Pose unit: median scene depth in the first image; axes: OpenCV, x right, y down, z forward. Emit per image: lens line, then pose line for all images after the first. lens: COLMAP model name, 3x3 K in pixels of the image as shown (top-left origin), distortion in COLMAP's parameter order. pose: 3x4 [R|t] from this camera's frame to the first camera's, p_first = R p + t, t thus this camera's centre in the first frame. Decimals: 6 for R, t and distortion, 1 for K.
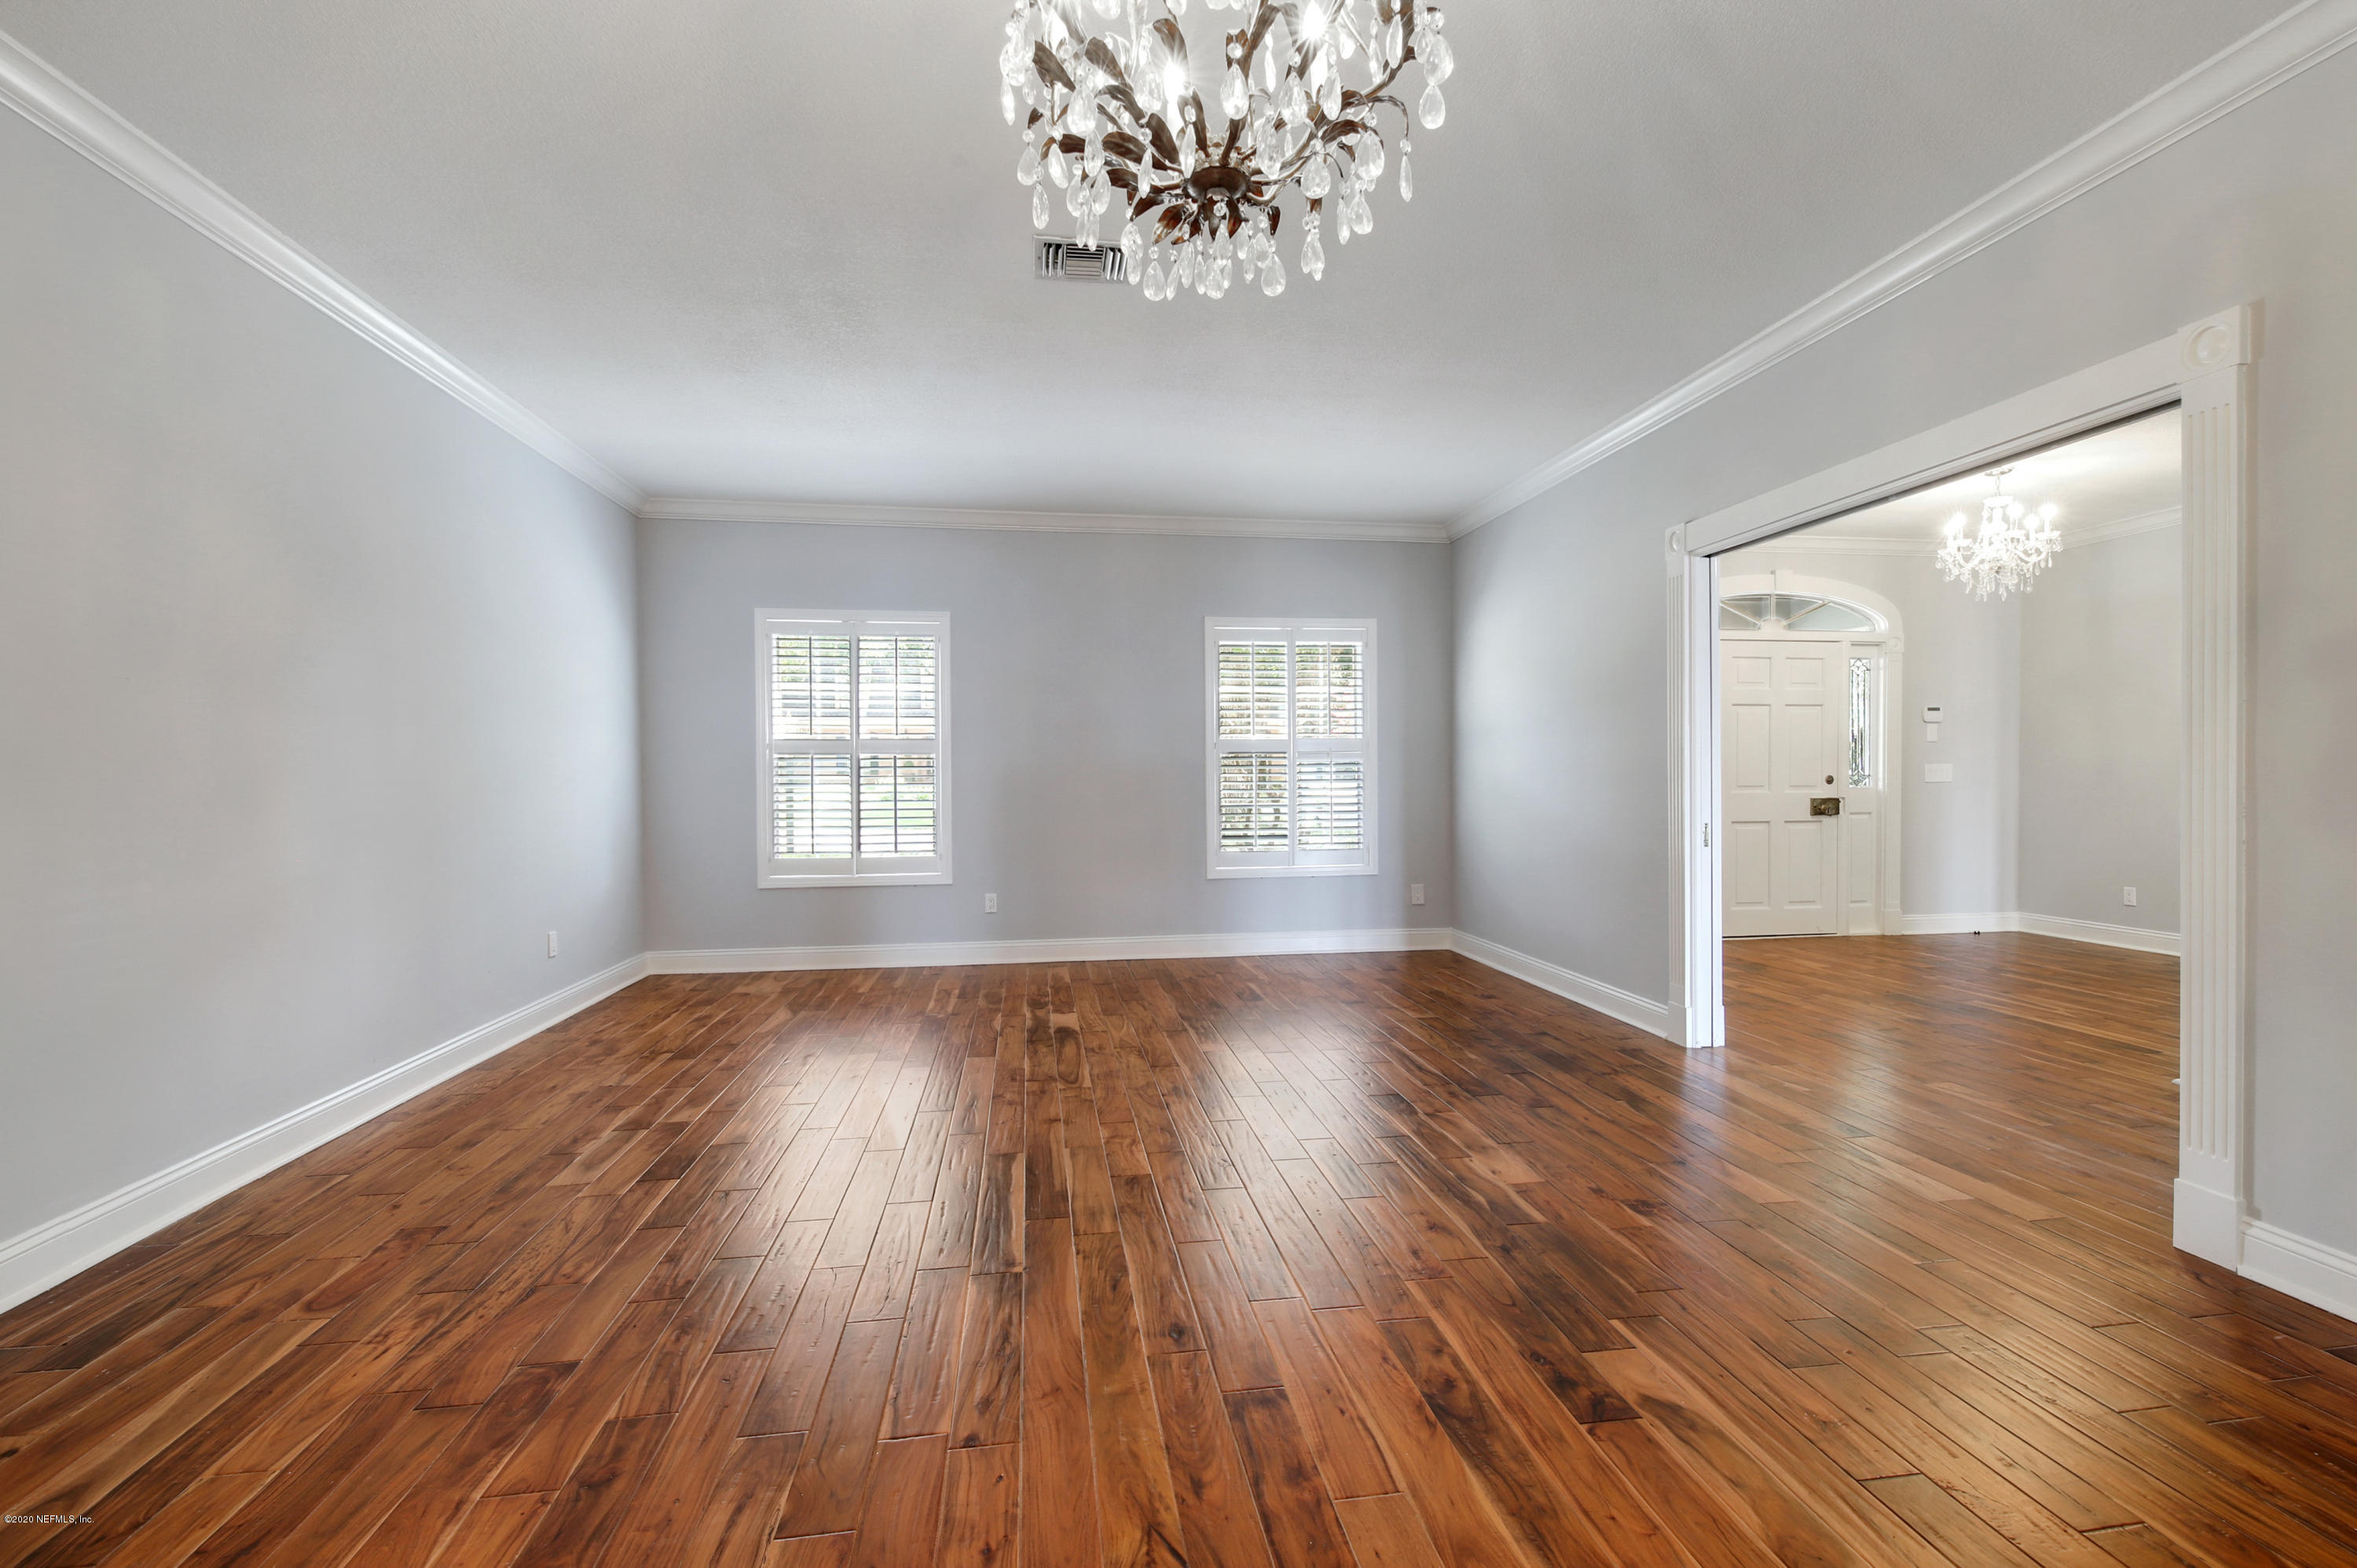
lens RADIAL K [[1030.3, 0, 1178.1], [0, 1030.3, 781.2], [0, 0, 1]] dist [-0.001960, -0.000384]
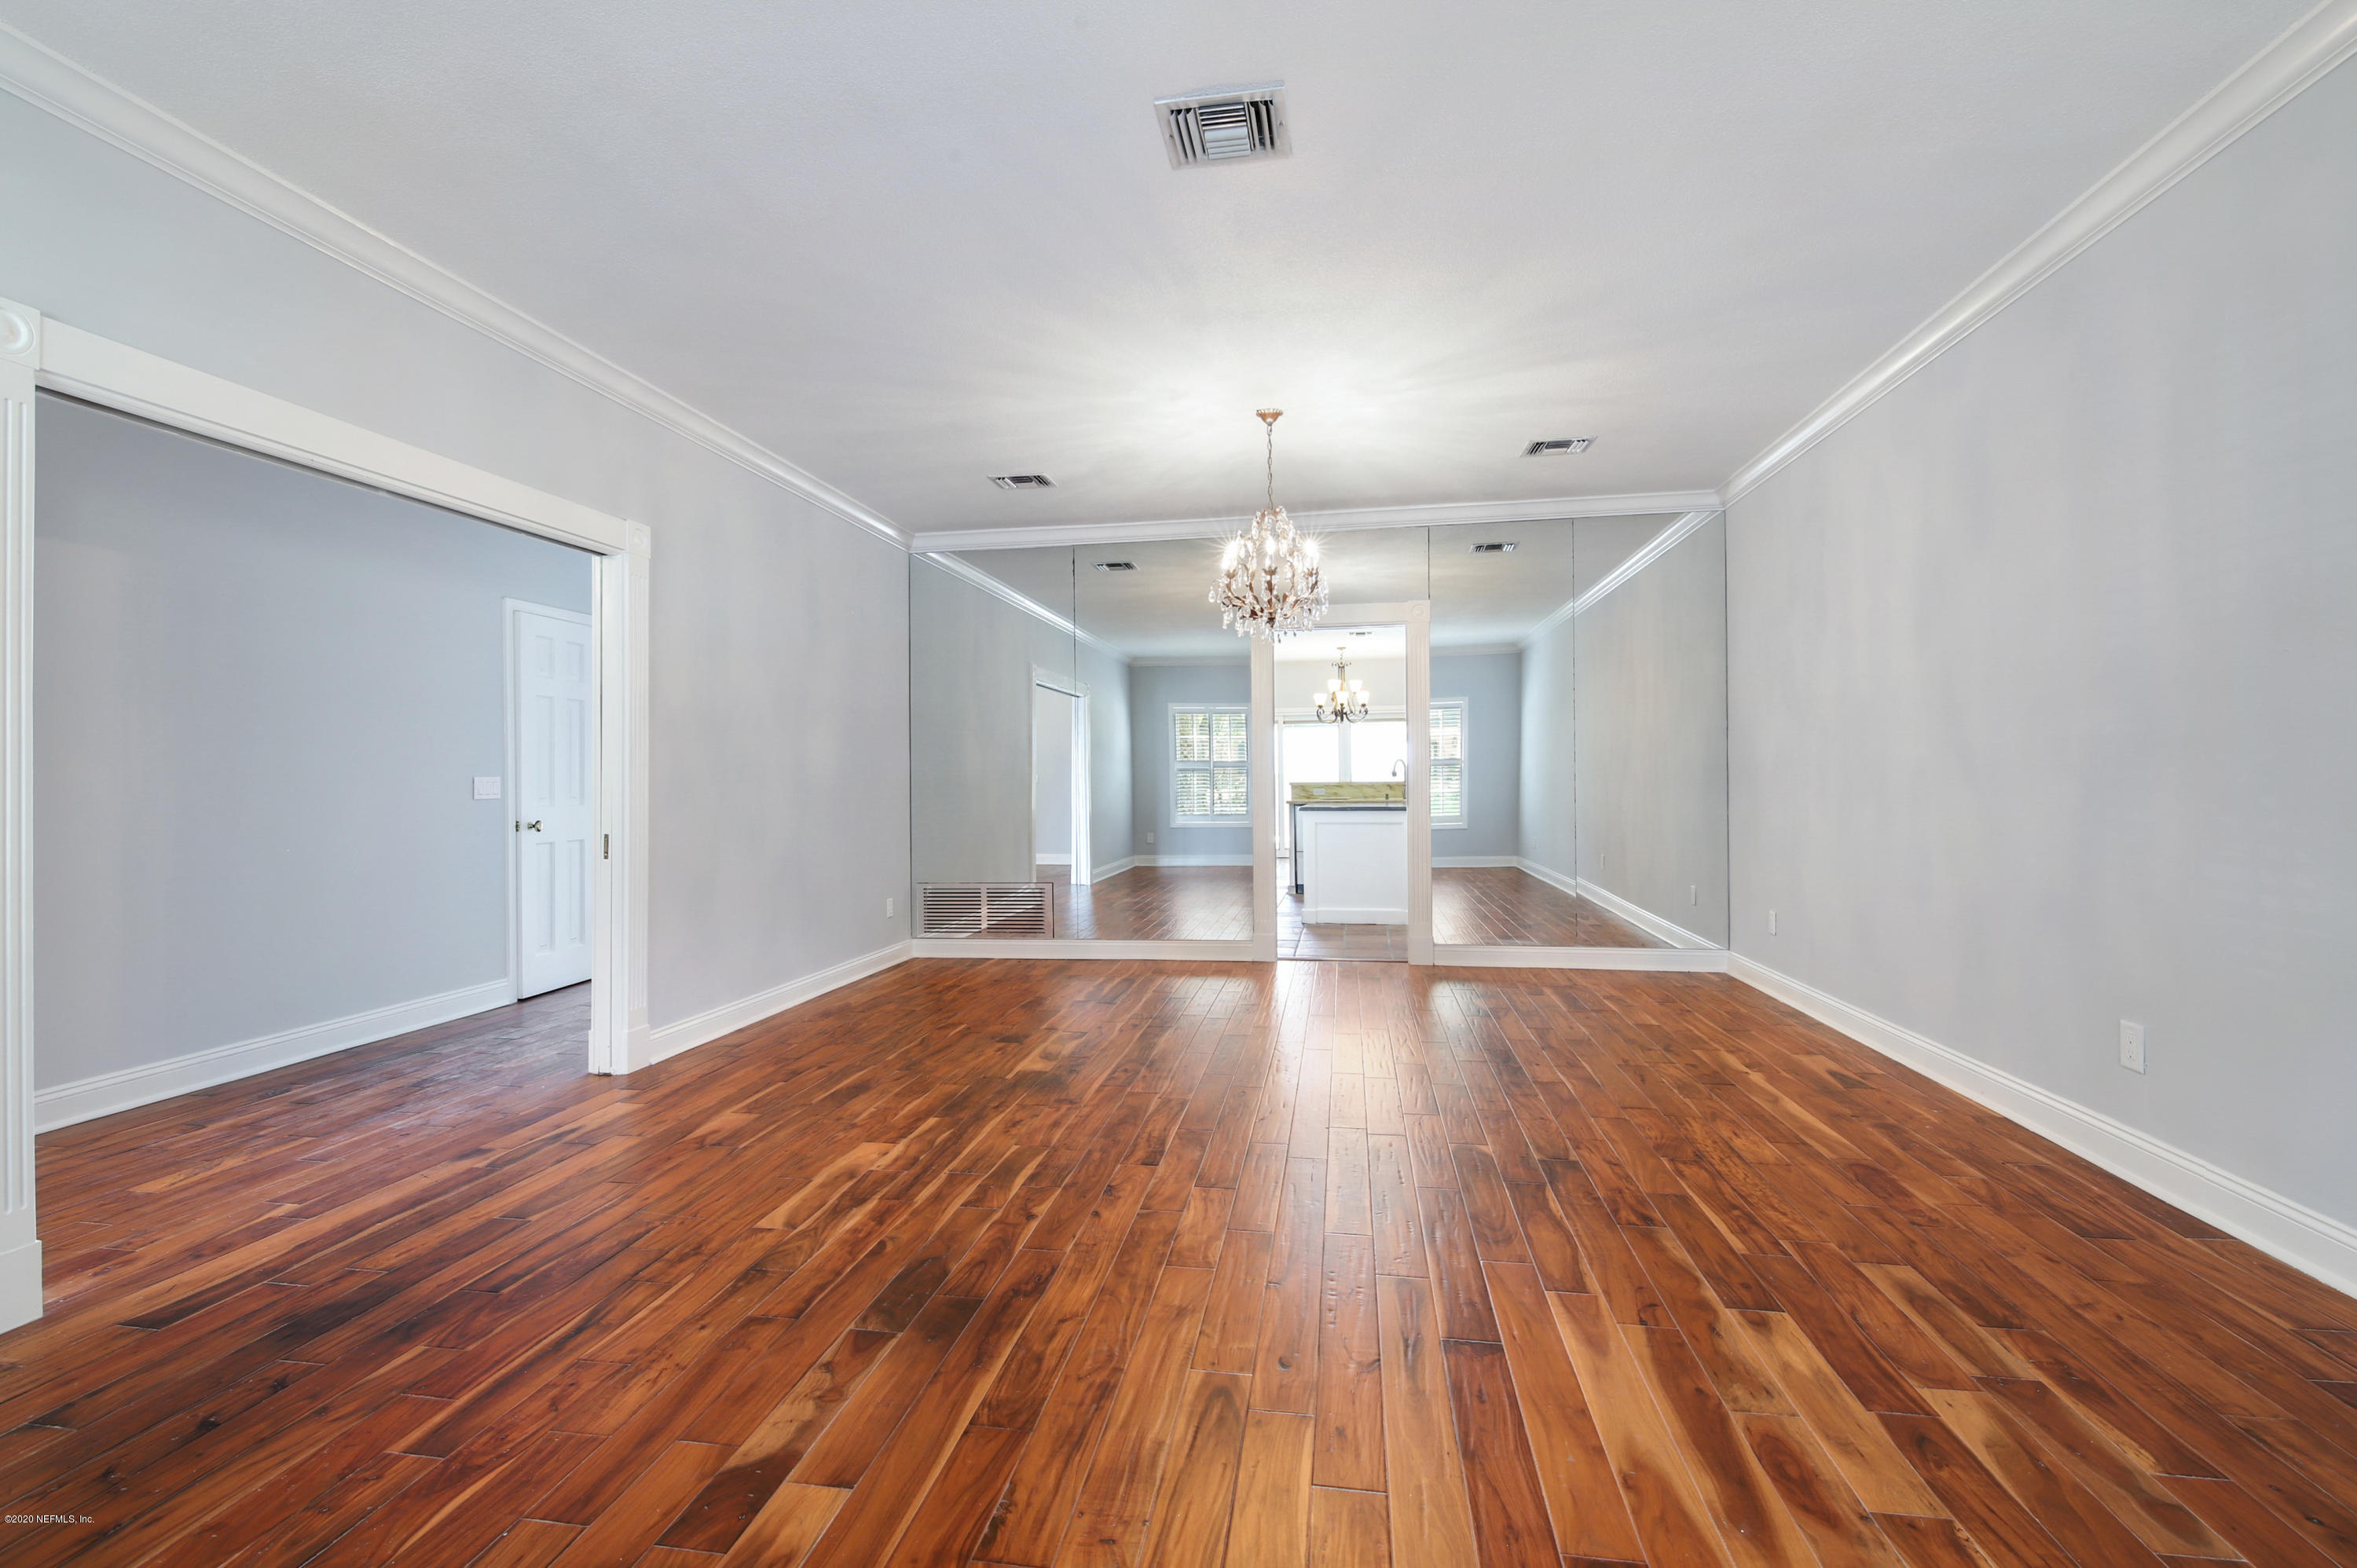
lens RADIAL K [[1030.3, 0, 1177.8], [0, 1030.3, 781.6], [0, 0, 1]] dist [-0.001960, -0.000384]
pose [[-0.953564, 0.015121, 0.300812, -0.341096], [0.017620, 0.999829, 0.005595, -0.006120], [-0.300676, 0.010636, -0.953667, 2.126356]]
